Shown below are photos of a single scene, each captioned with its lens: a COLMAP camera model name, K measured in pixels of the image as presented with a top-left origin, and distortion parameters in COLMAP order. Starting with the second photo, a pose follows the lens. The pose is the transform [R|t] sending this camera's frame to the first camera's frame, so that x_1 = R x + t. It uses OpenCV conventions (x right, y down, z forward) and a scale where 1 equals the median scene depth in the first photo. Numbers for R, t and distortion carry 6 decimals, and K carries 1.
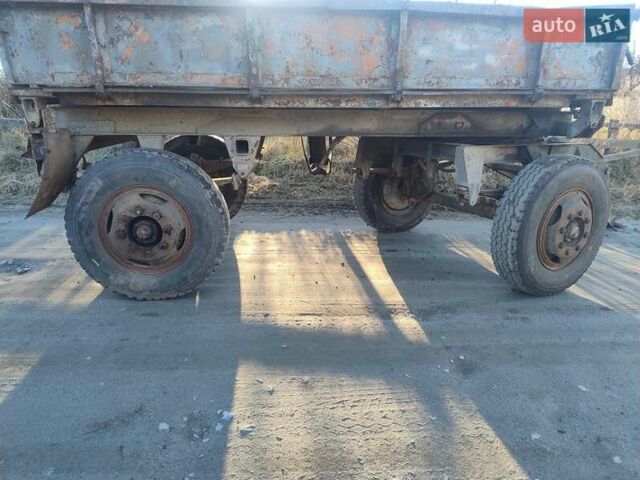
lens RADIAL K [[415.3, 0, 320.0], [0, 415.3, 240.0], [0, 0, 1]] dist [0.006202, -0.001609]
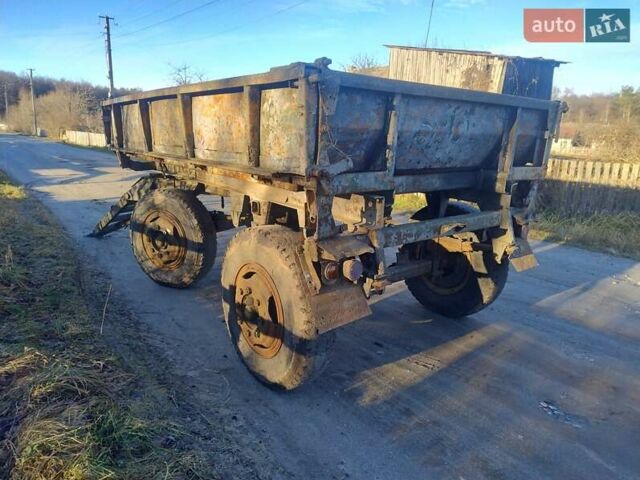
lens RADIAL K [[415.3, 0, 320.0], [0, 415.3, 240.0], [0, 0, 1]] dist [0.006202, -0.001609]
pose [[-0.475214, -0.250620, 0.843422, -1.402297], [0.232153, 0.888894, 0.394934, -0.766666], [-0.848691, 0.383481, -0.364233, 1.971793]]
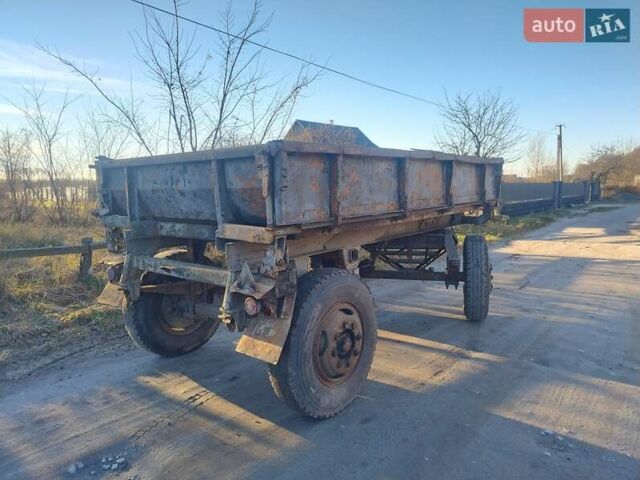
lens RADIAL K [[415.3, 0, 320.0], [0, 415.3, 240.0], [0, 0, 1]] dist [0.006202, -0.001609]
pose [[0.722524, -0.112248, 0.682172, -1.187810], [0.238567, 0.966602, -0.093630, -0.198366], [-0.648879, 0.230394, 0.725172, 0.205582]]
